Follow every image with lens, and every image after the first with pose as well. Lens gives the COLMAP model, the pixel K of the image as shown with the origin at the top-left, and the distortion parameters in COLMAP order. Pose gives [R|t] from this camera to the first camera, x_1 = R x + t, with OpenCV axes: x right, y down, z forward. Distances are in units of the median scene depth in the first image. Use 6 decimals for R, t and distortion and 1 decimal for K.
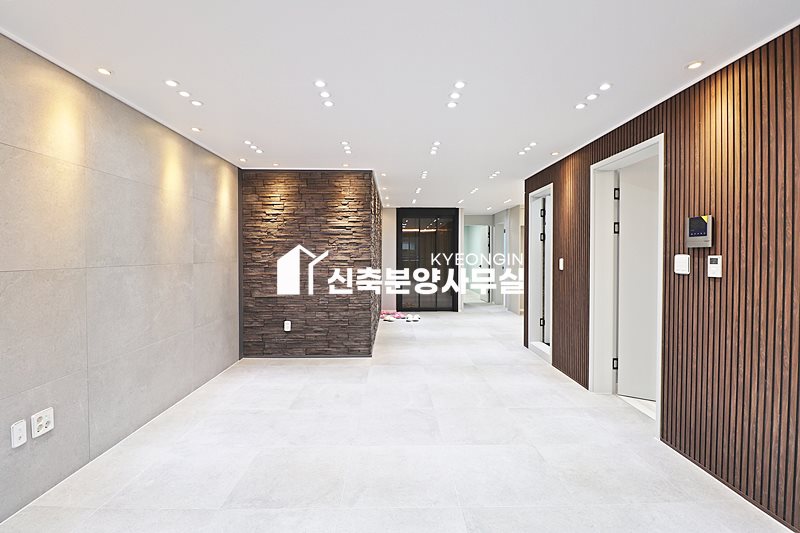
lens RADIAL K [[369.5, 0, 399.1], [0, 369.5, 262.1], [0, 0, 1]] dist [-0.006365, -0.009994]
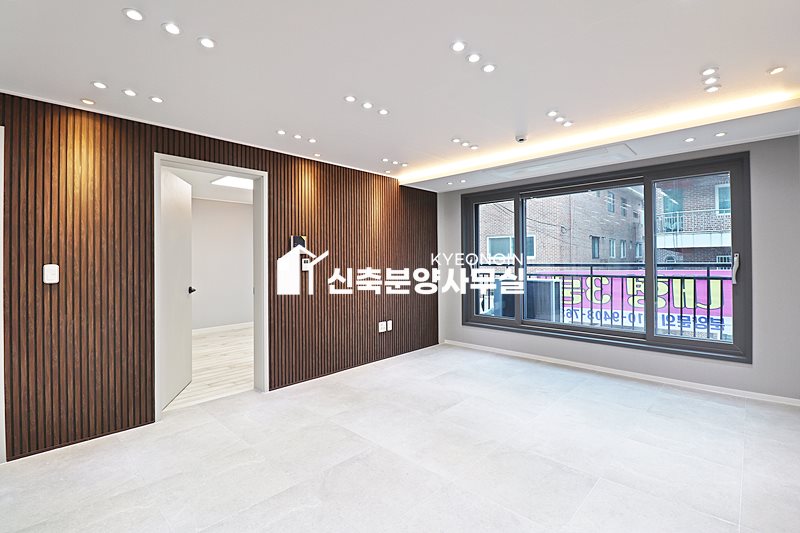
lens RADIAL K [[369.5, 0, 398.7], [0, 369.5, 256.0], [0, 0, 1]] dist [-0.006365, -0.009994]
pose [[-0.710979, 0.014261, 0.703069, -0.399170], [0.021577, 0.999766, 0.001540, -0.012638], [-0.702882, 0.016265, -0.711120, 1.042895]]
